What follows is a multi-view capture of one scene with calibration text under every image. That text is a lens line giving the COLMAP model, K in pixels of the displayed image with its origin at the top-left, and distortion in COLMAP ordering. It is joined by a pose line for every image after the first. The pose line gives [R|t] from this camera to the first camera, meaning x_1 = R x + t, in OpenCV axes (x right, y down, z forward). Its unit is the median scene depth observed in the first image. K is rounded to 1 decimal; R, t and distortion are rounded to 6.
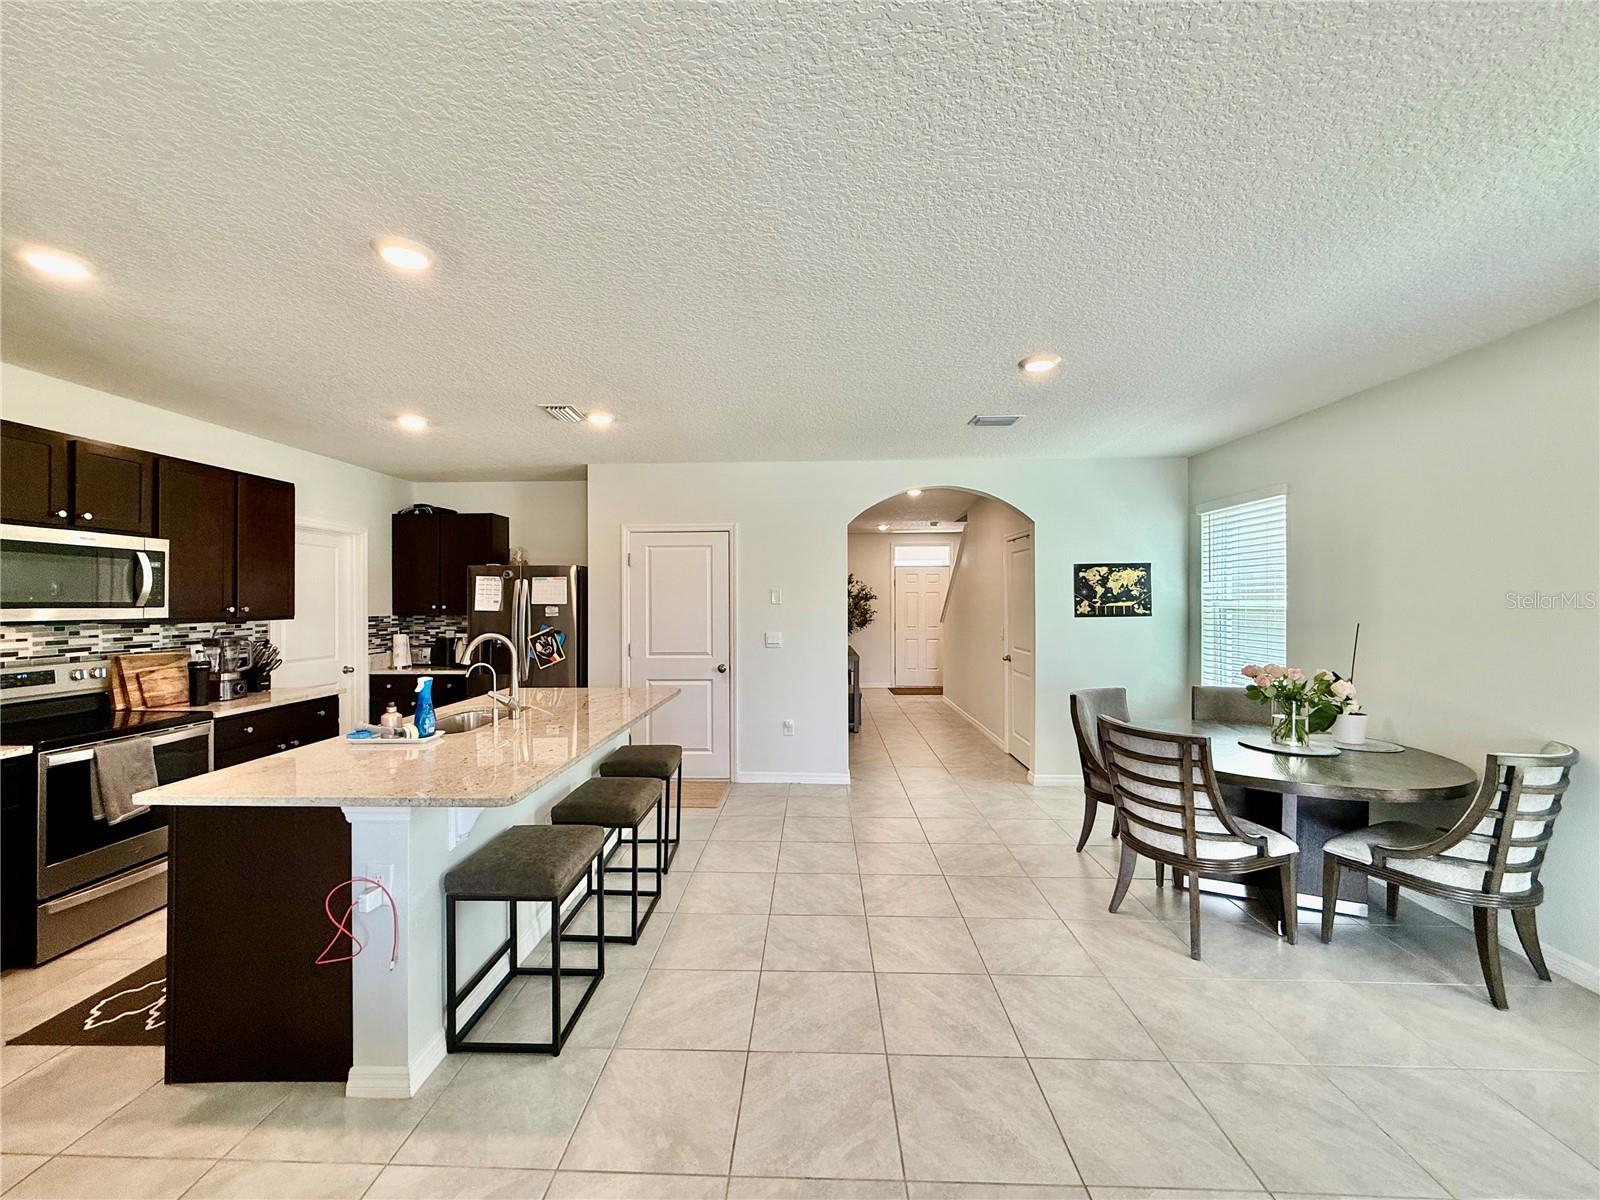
lens RADIAL K [[636.8, 0, 795.9], [0, 636.8, 600.1], [0, 0, 1]] dist [0.001431, 0.000153]
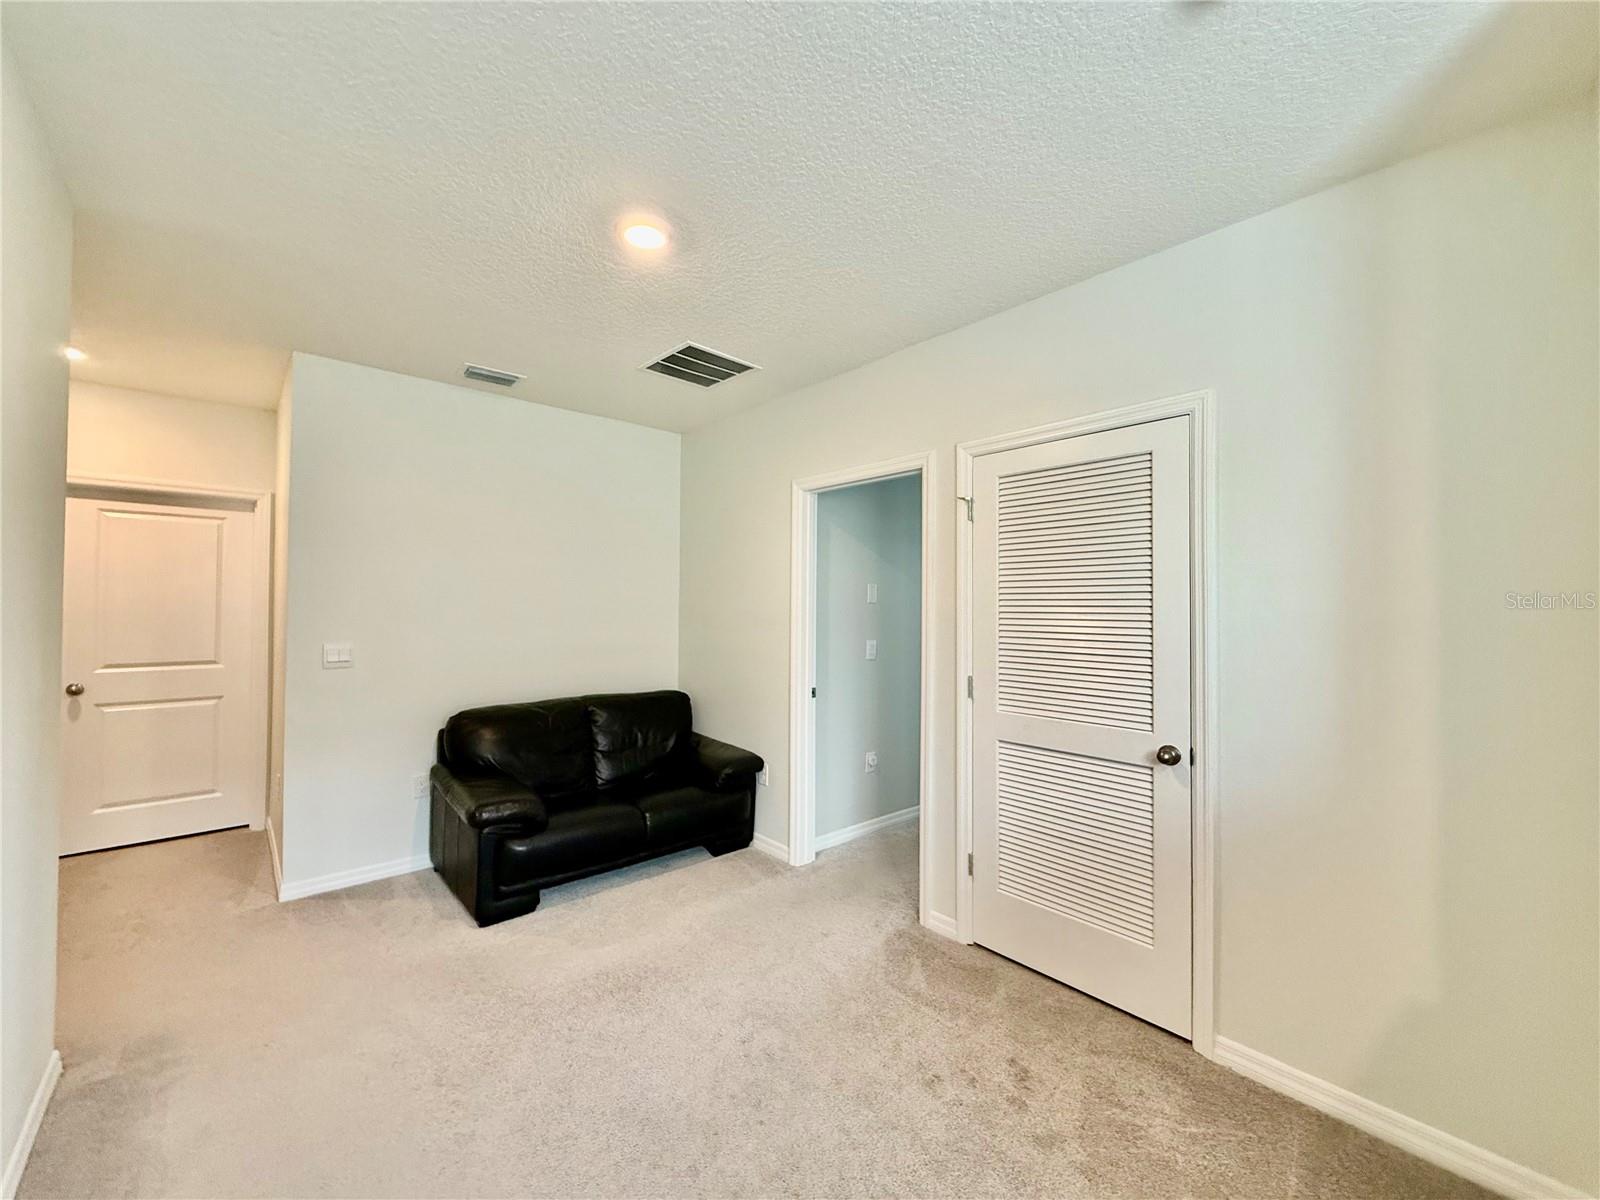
lens RADIAL K [[636.8, 0, 795.9], [0, 636.8, 600.1], [0, 0, 1]] dist [0.001431, 0.000153]
pose [[0.691122, -0.000630, -0.722738, 0.012956], [-0.001933, 0.999994, -0.002720, 0.010360], [0.722735, 0.003277, 0.691117, 0.559026]]
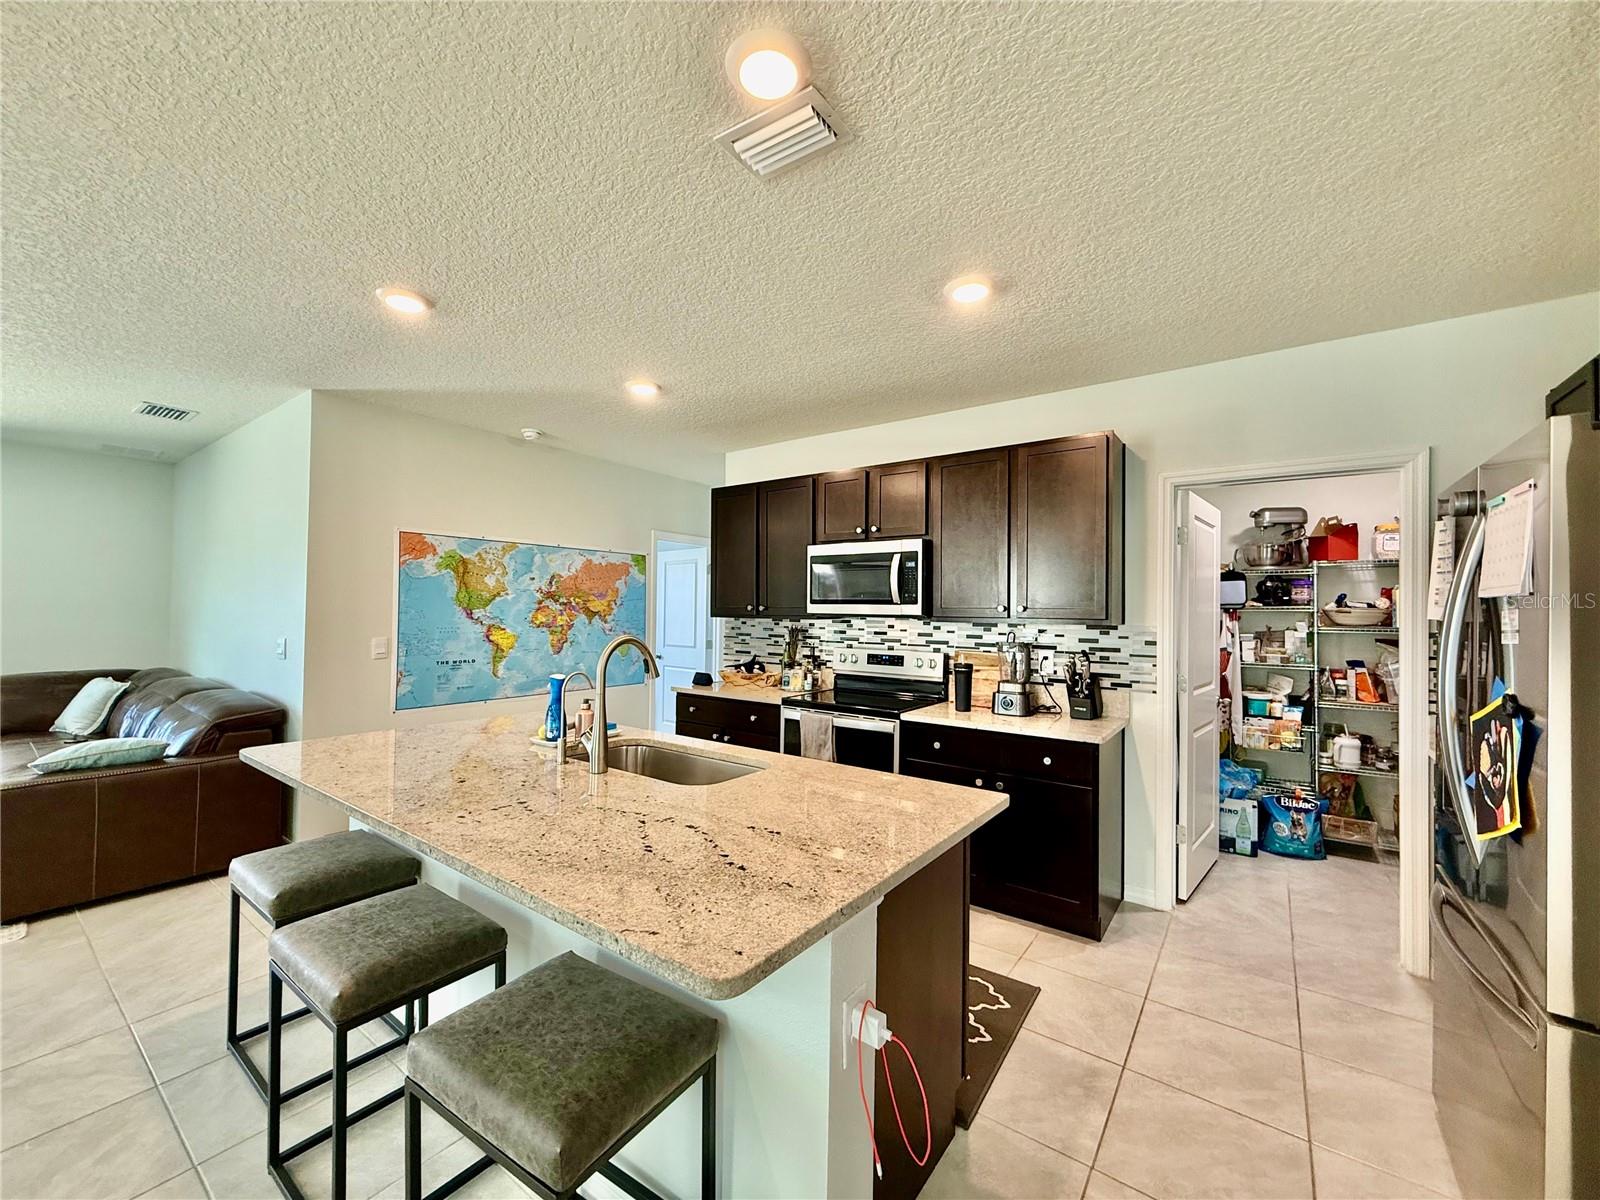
lens RADIAL K [[636.8, 0, 795.9], [0, 636.8, 600.1], [0, 0, 1]] dist [0.001431, 0.000153]
pose [[-0.563942, -0.019771, -0.825577, -0.017799], [-0.010680, 0.999804, -0.016649, 0.015143], [0.825745, -0.000572, -0.564043, 0.931539]]
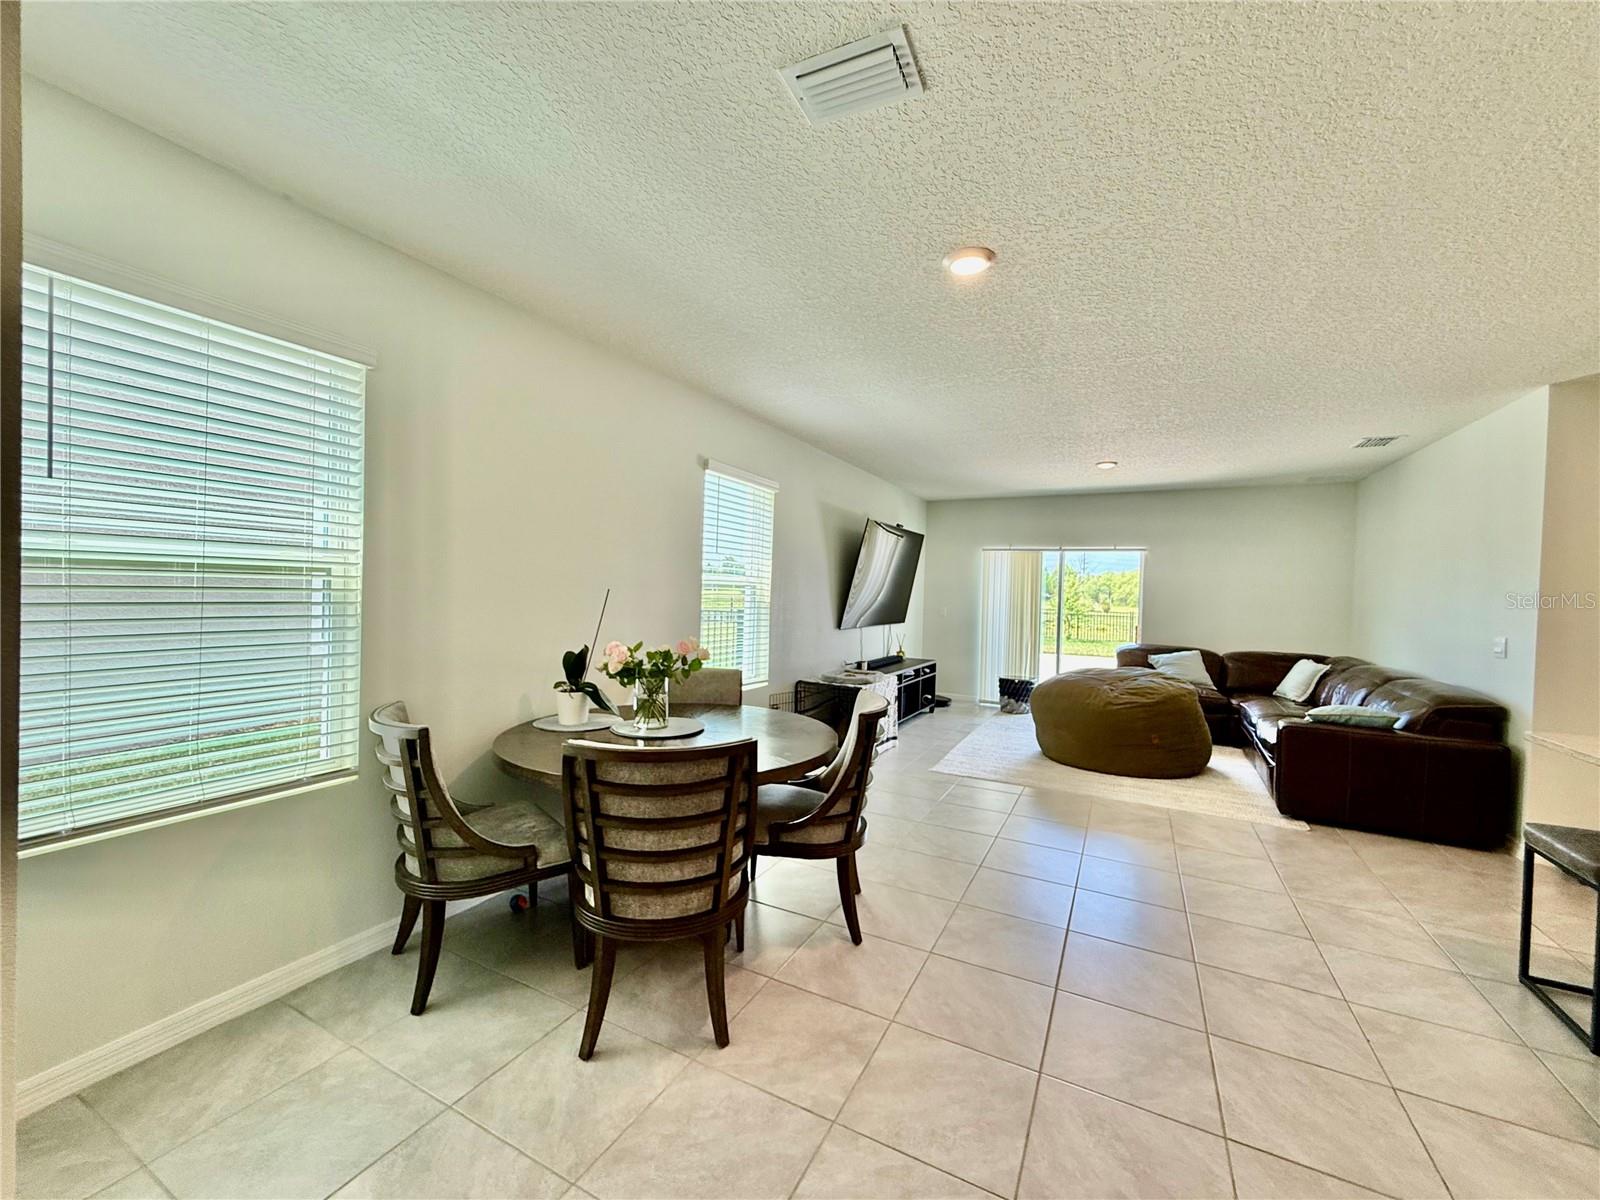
lens RADIAL K [[639.2, 0, 796.5], [0, 639.2, 600.3], [0, 0, 1]] dist [0.000686, 0.000226]
pose [[-0.900846, -0.030740, 0.433050, 0.131903], [-0.026403, 0.999523, 0.016027, 0.018984], [-0.433336, 0.003004, -0.901227, 1.067428]]
